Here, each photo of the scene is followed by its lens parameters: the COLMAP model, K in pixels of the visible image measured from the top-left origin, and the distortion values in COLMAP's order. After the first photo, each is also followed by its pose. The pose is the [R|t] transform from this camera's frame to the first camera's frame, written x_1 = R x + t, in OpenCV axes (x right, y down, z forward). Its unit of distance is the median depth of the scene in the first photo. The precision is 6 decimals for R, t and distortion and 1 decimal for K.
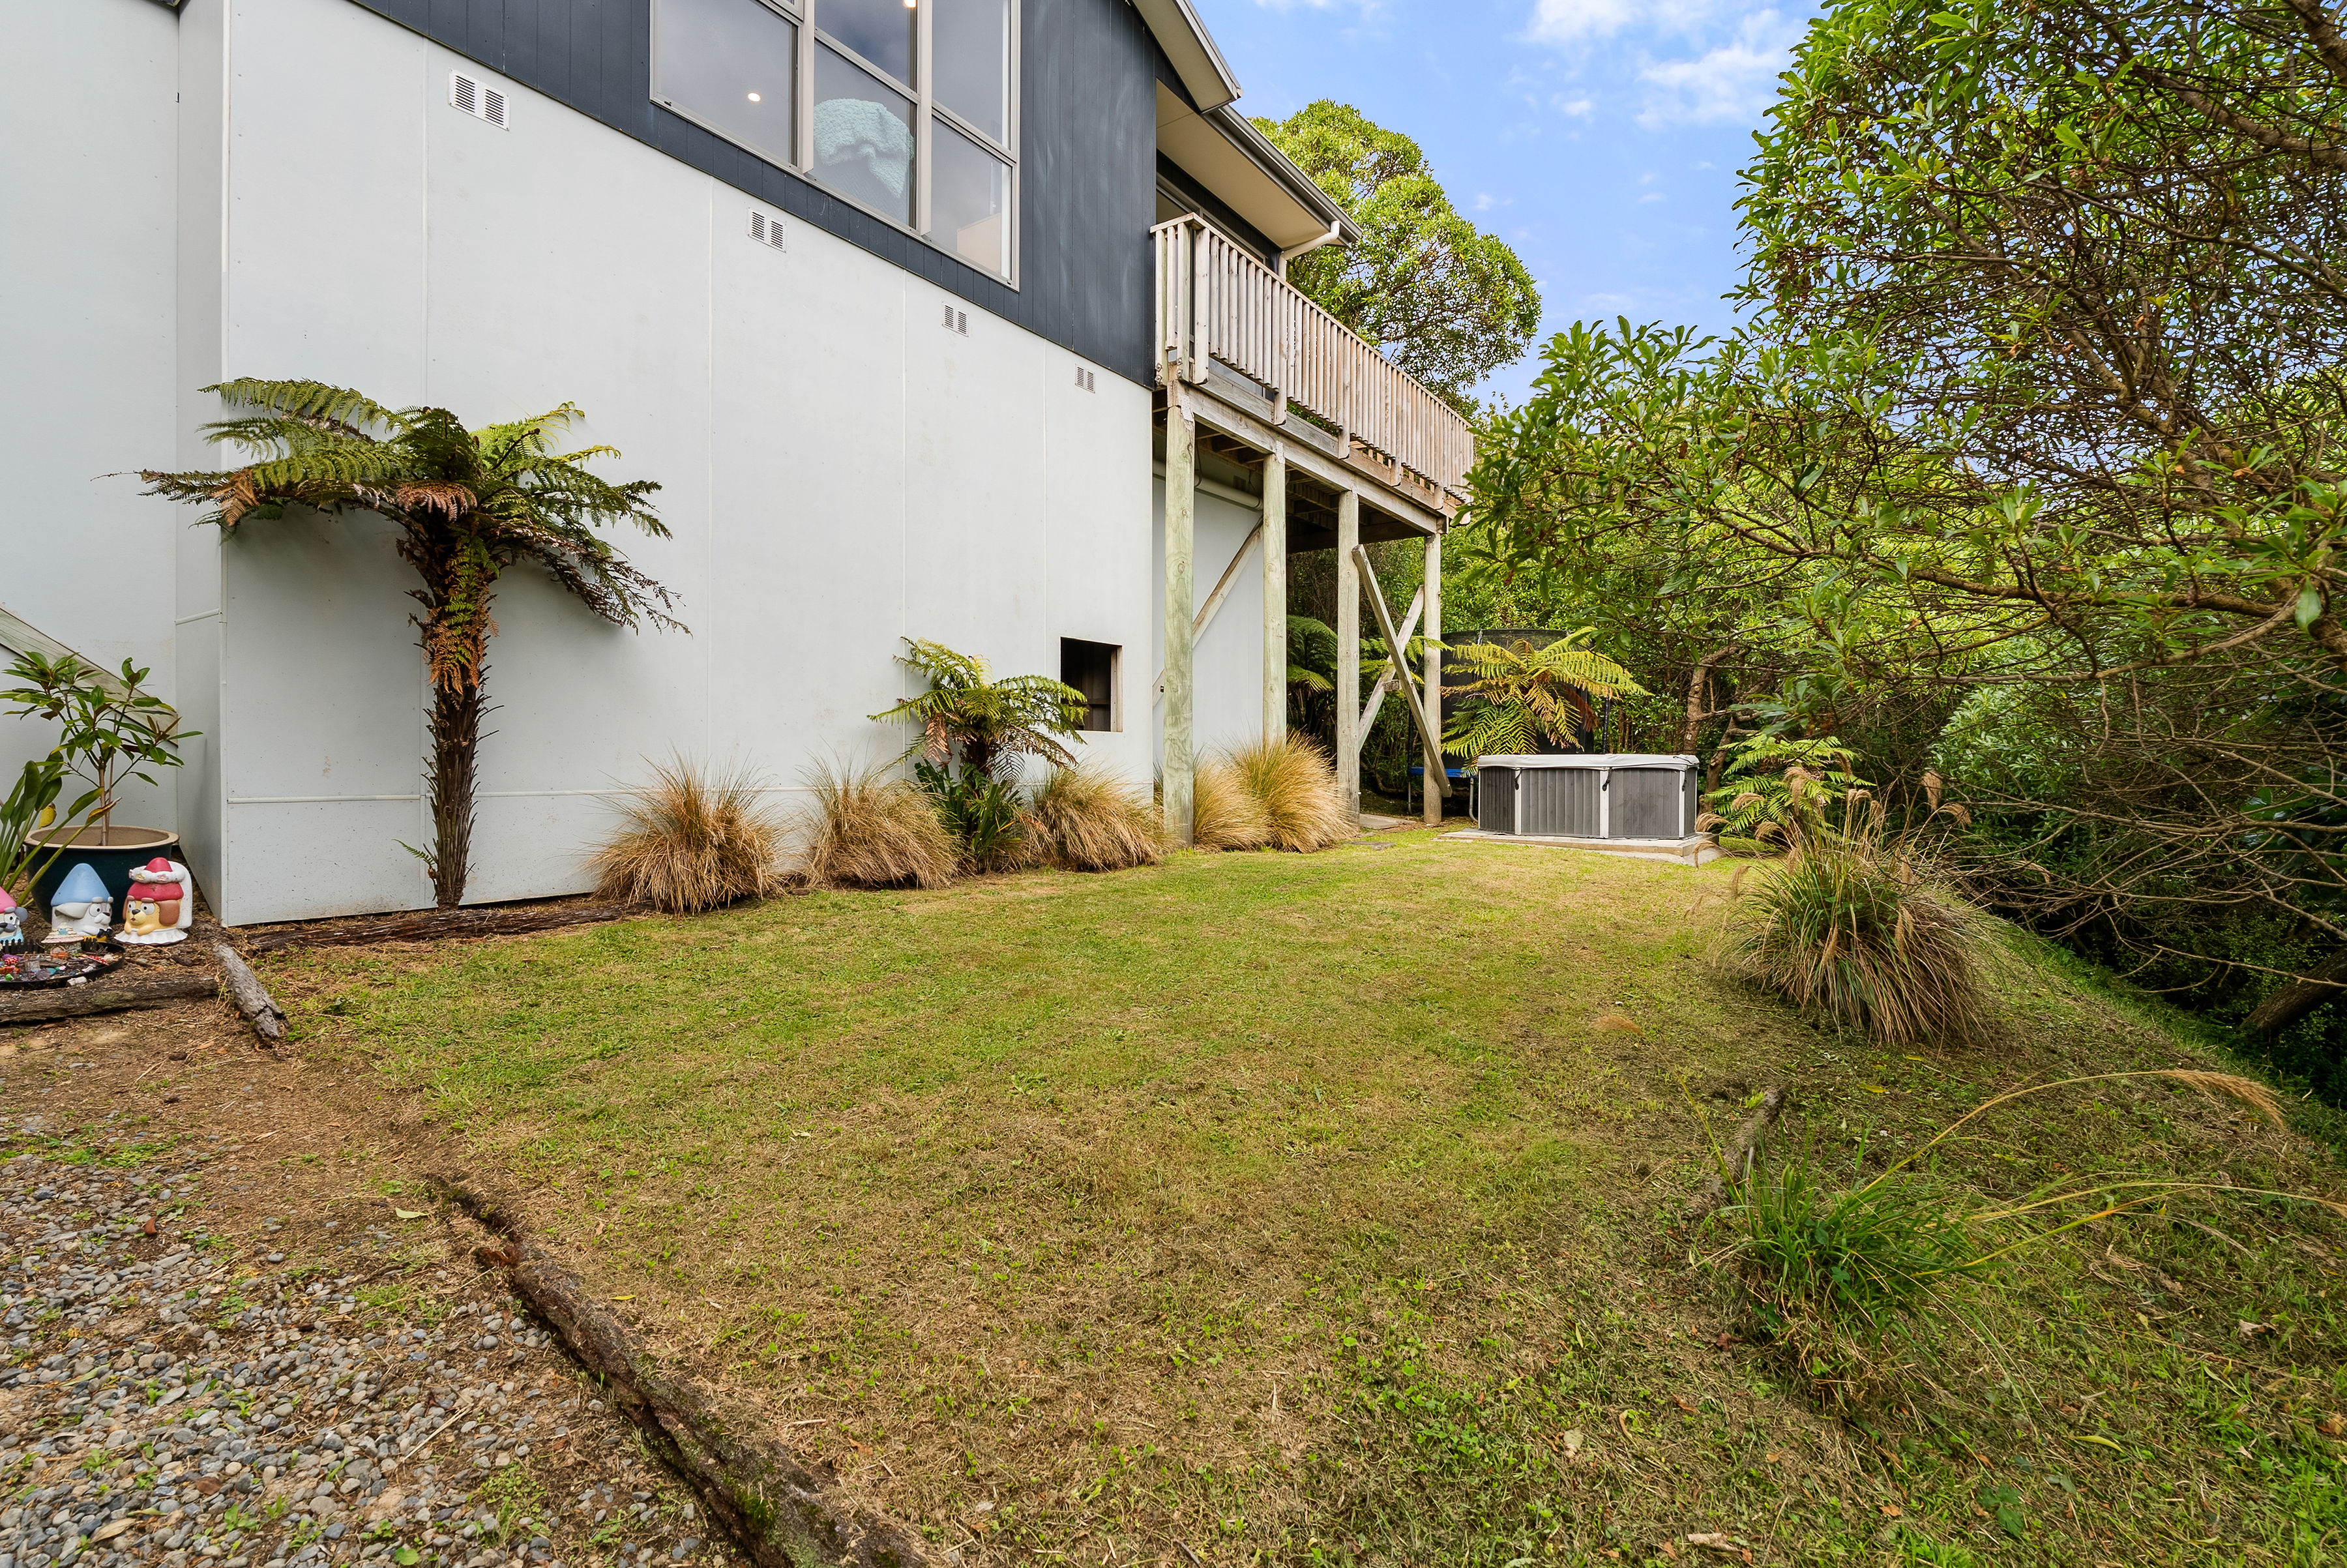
lens RADIAL K [[1097.9, 0, 1173.5], [0, 1097.9, 784.0], [0, 0, 1]] dist [-0.019518, -0.000089]
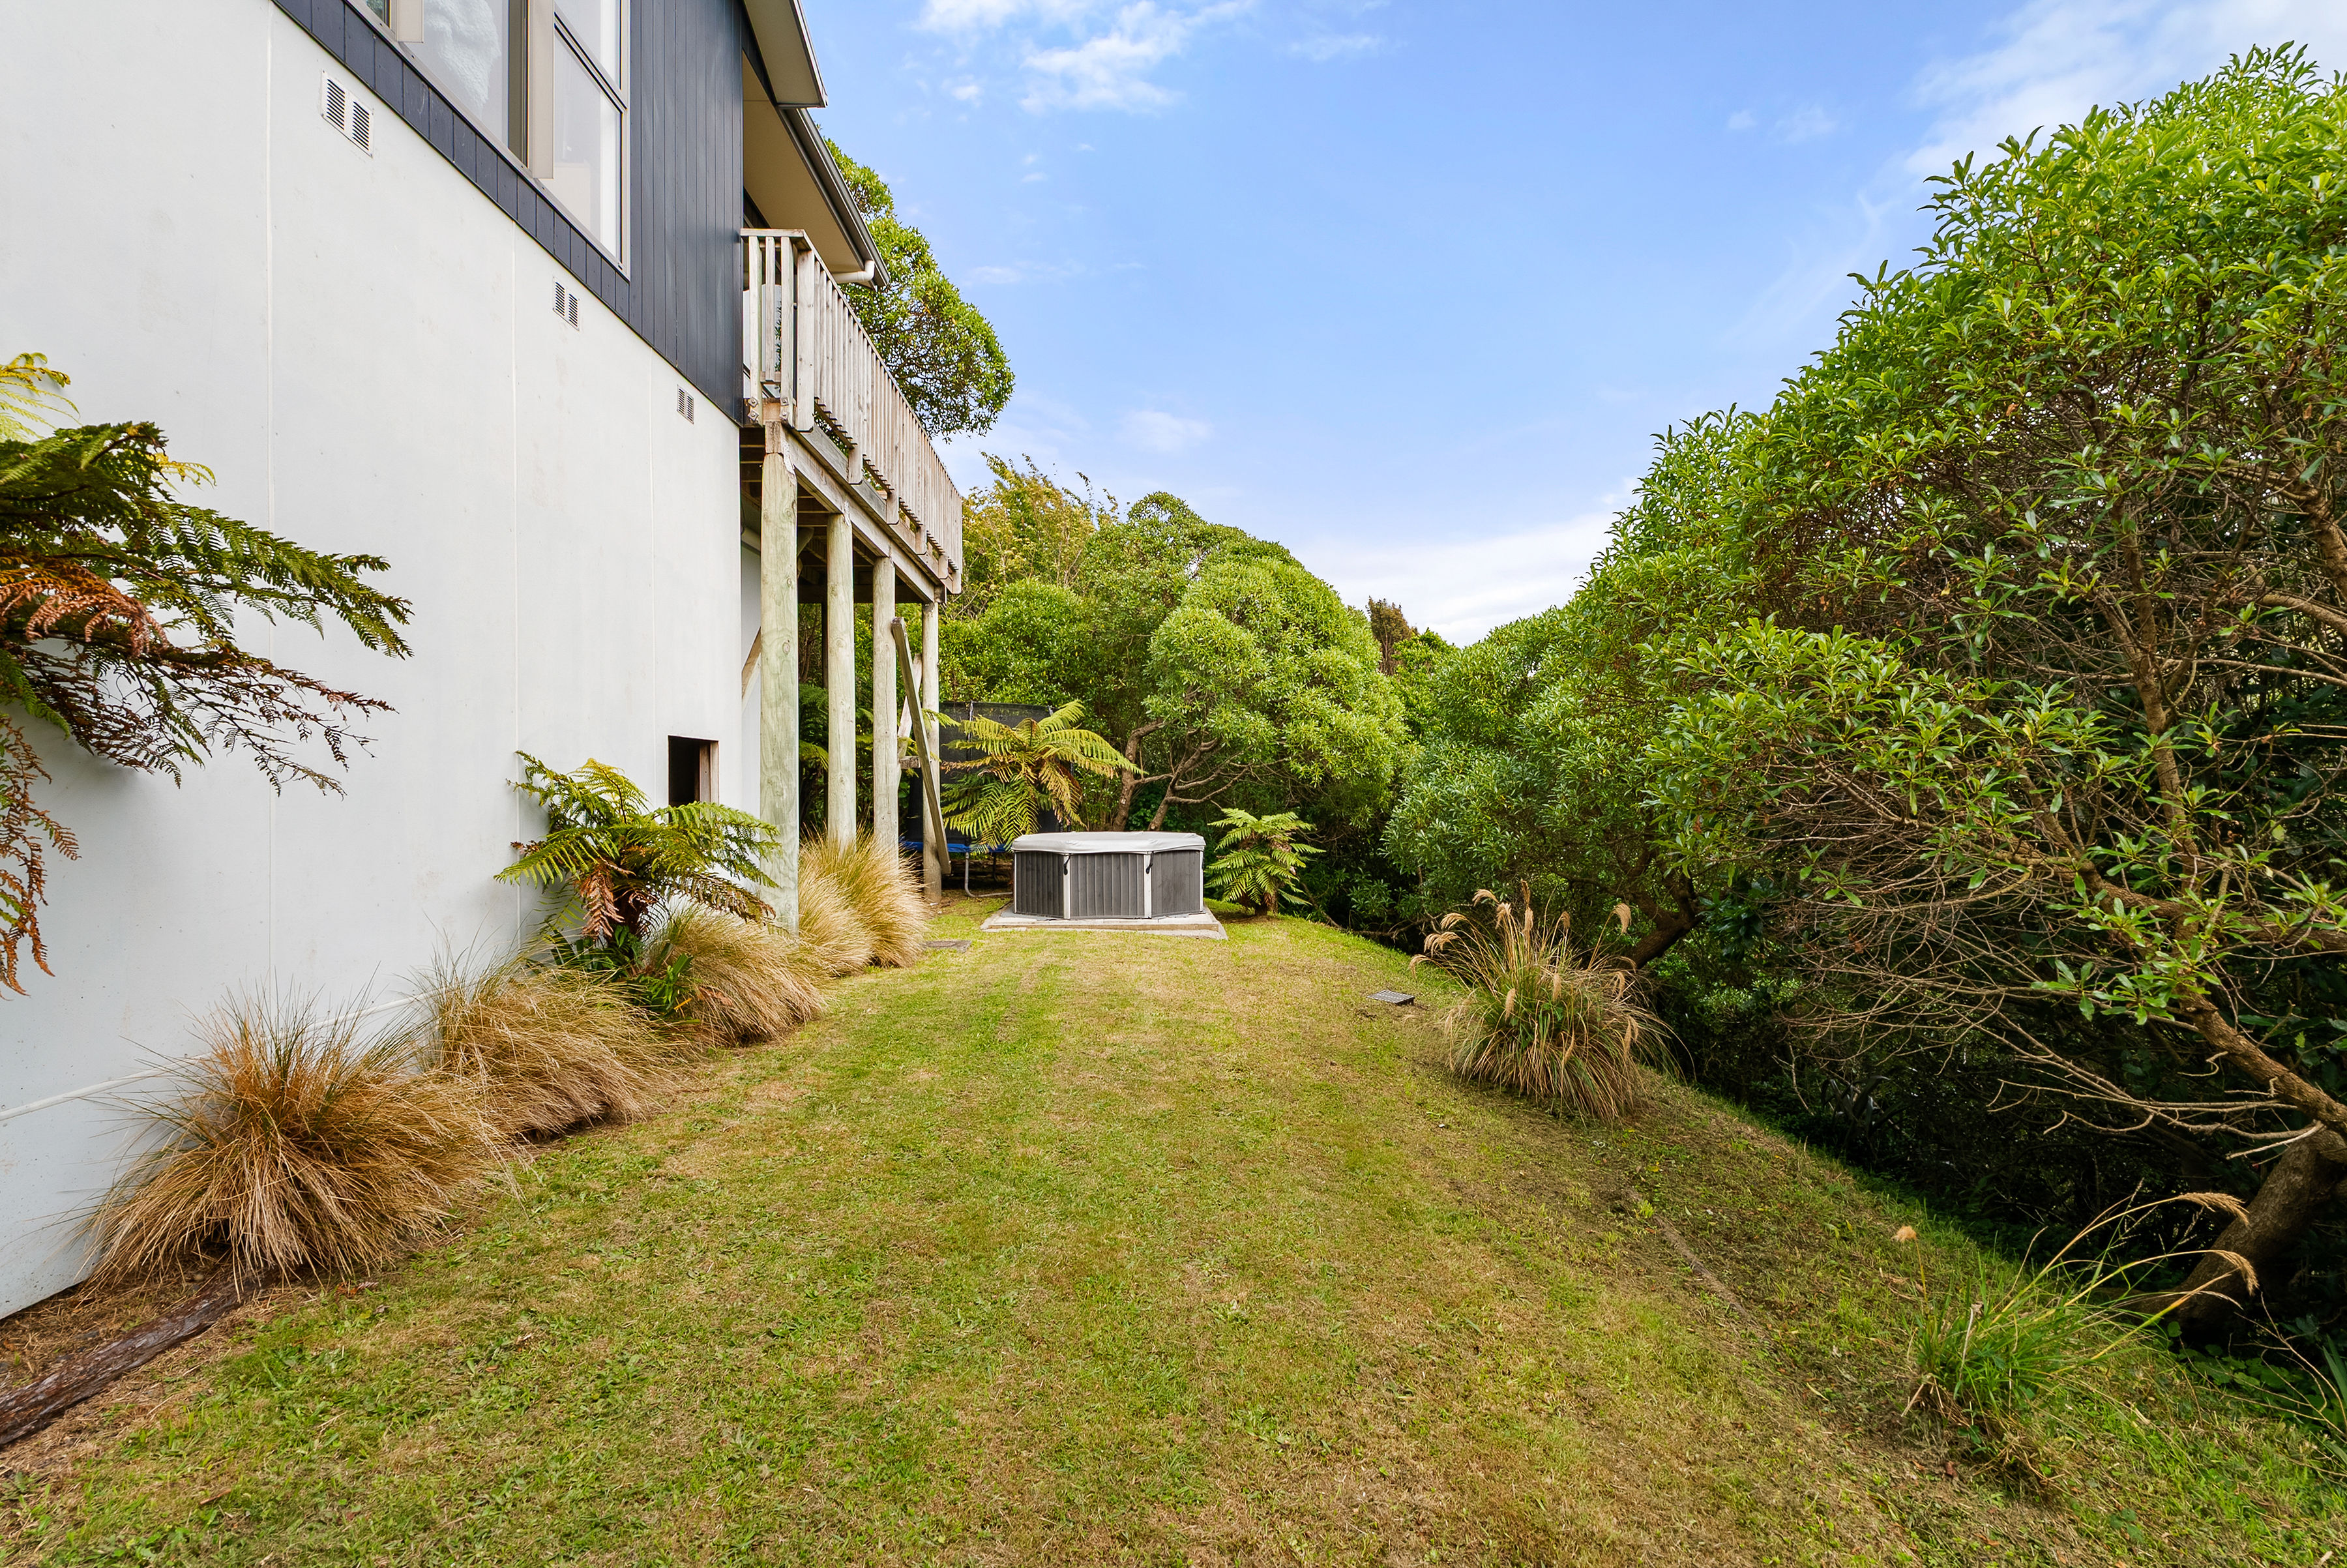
lens RADIAL K [[1099.5, 0, 1173.5], [0, 1099.5, 784.0], [0, 0, 1]] dist [-0.000100, -0.000454]
pose [[0.785695, -0.008348, 0.618557, -0.250151], [0.017531, 0.999808, -0.008775, -0.071613], [-0.618365, 0.017739, 0.785691, 0.141404]]
